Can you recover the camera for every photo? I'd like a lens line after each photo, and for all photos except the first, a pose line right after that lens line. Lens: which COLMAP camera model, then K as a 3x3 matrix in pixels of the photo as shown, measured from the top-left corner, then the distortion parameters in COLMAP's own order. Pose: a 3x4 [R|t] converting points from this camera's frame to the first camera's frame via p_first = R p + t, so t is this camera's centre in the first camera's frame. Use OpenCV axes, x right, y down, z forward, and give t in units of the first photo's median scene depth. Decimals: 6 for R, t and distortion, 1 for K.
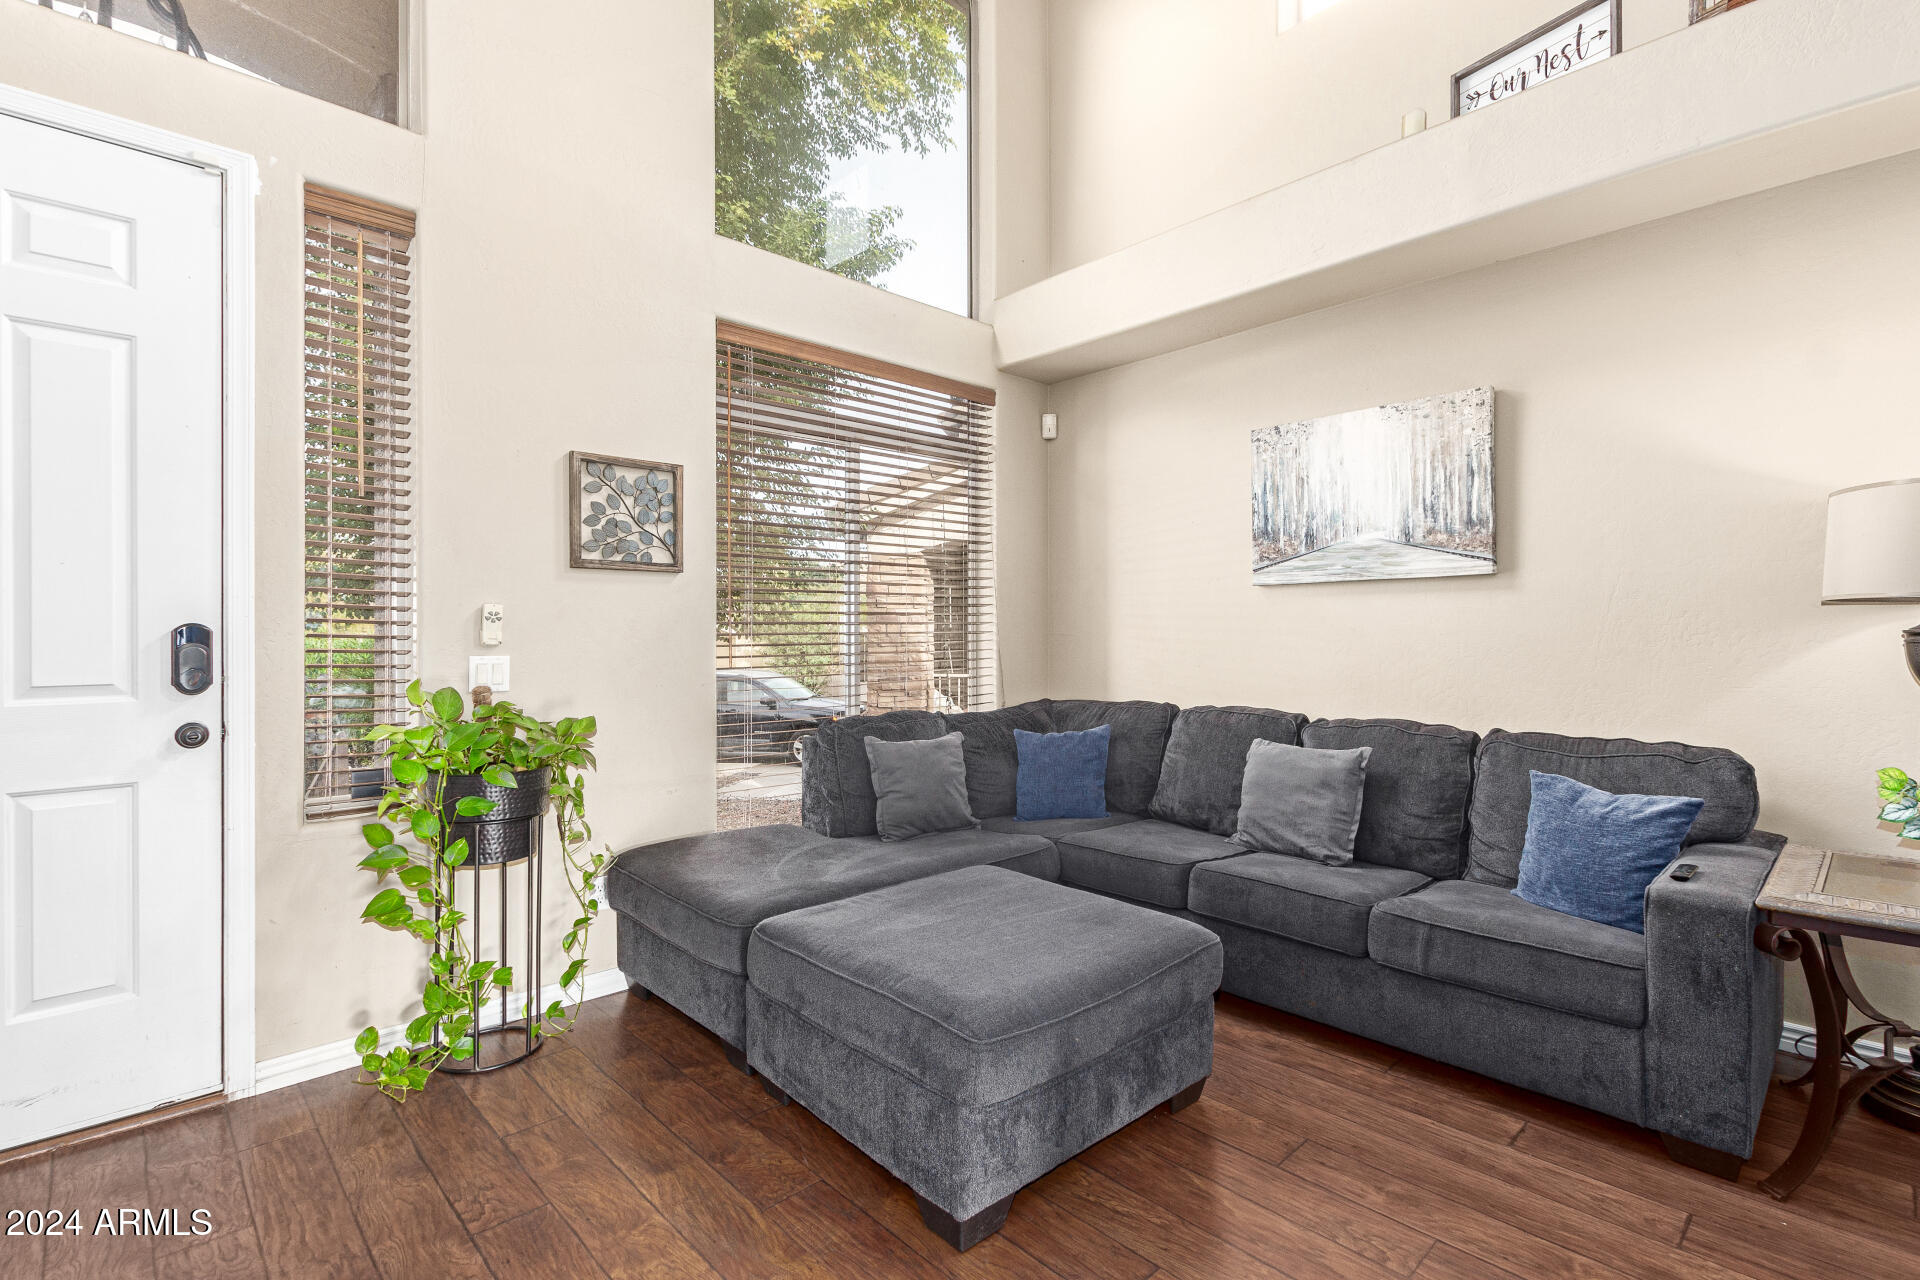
lens RADIAL K [[875.2, 0, 955.5], [0, 875.2, 624.7], [0, 0, 1]] dist [0.006905, -0.003598]
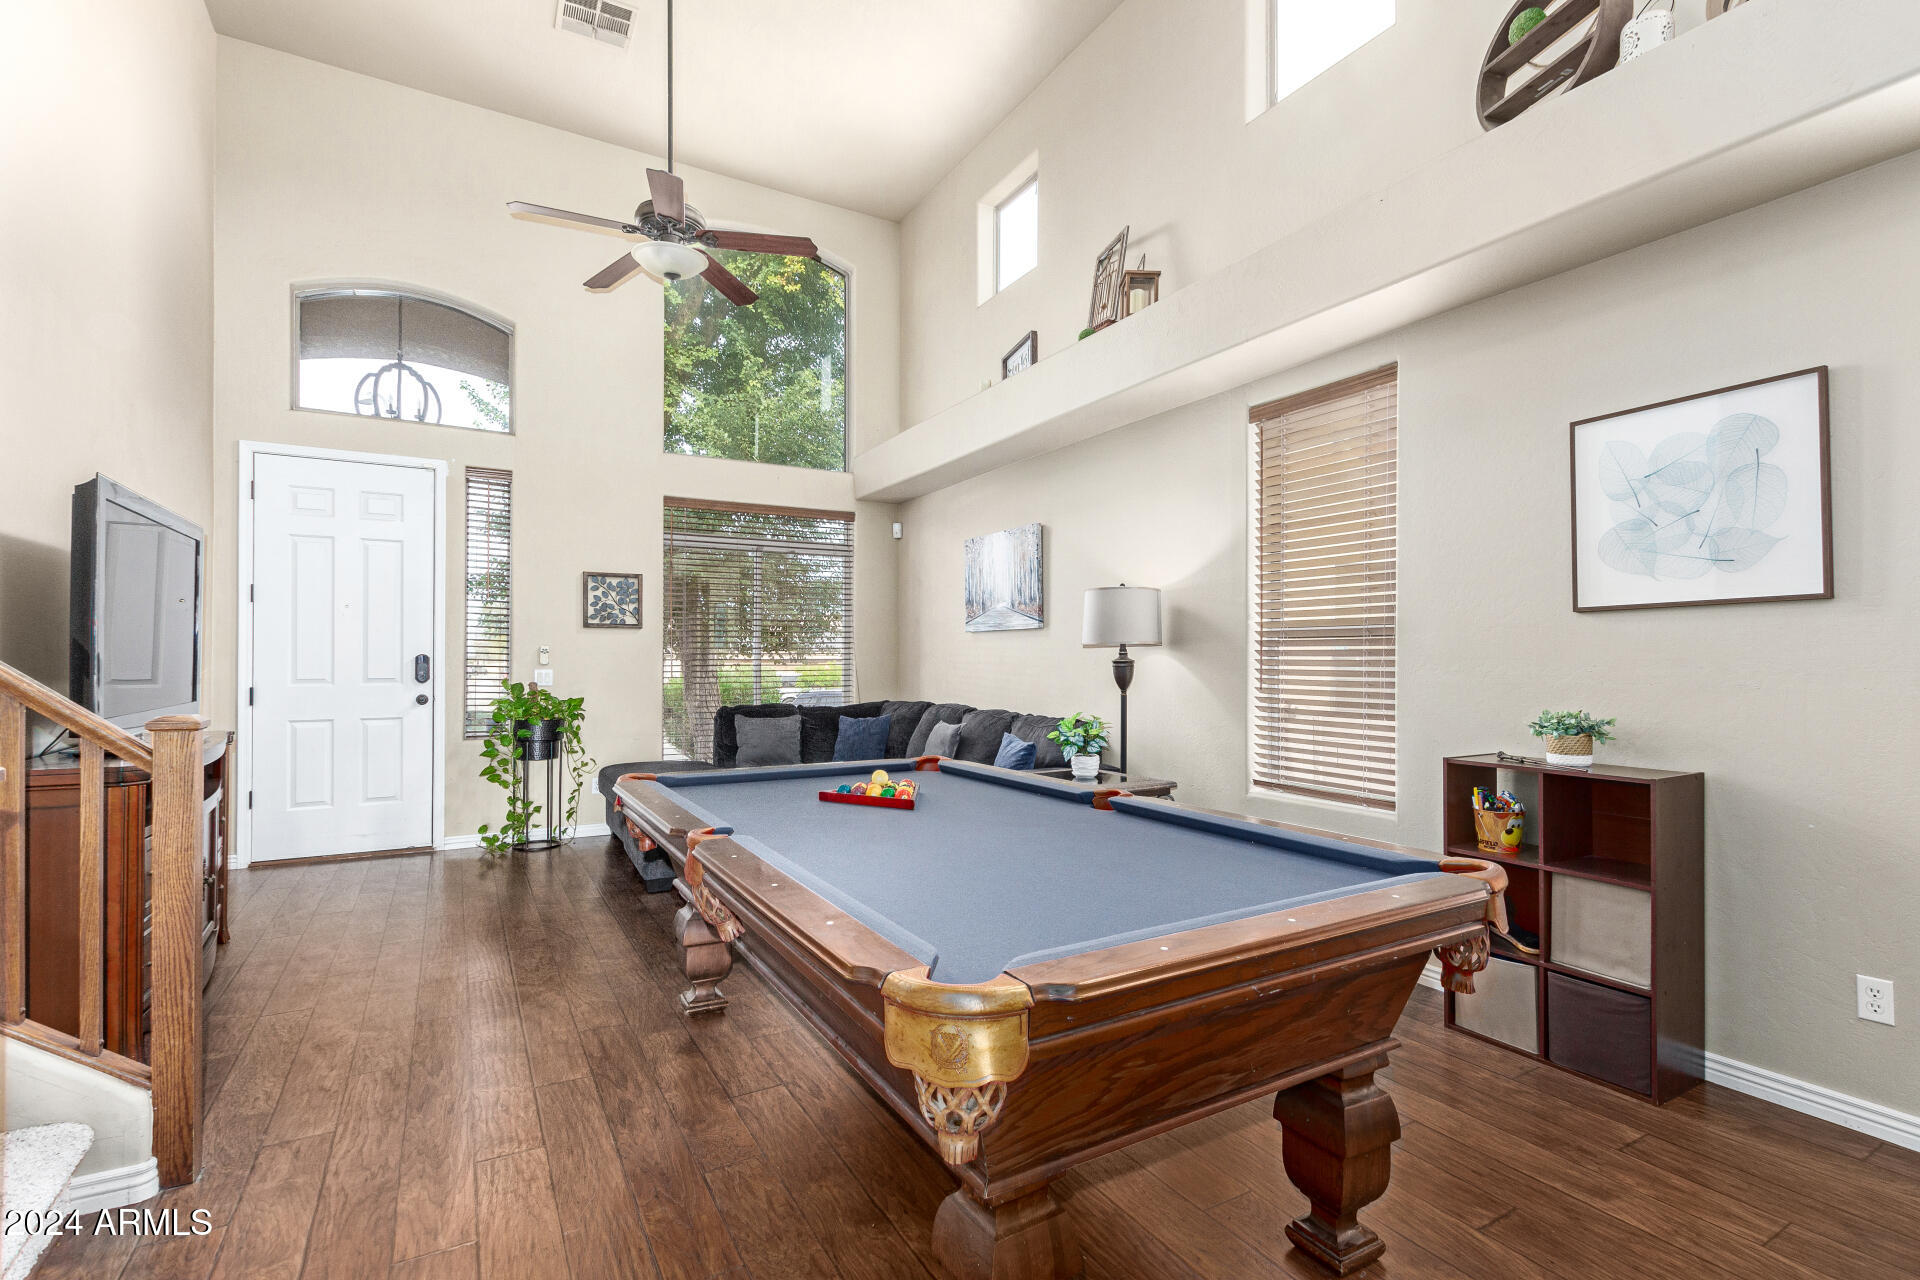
lens RADIAL K [[875.2, 0, 963.6], [0, 875.2, 650.2], [0, 0, 1]] dist [0.006905, -0.003598]
pose [[0.971749, 0.002043, -0.236010, 0.895396], [-0.001964, 0.999998, 0.000573, -0.013232], [0.236010, -0.000093, 0.971751, -0.779699]]
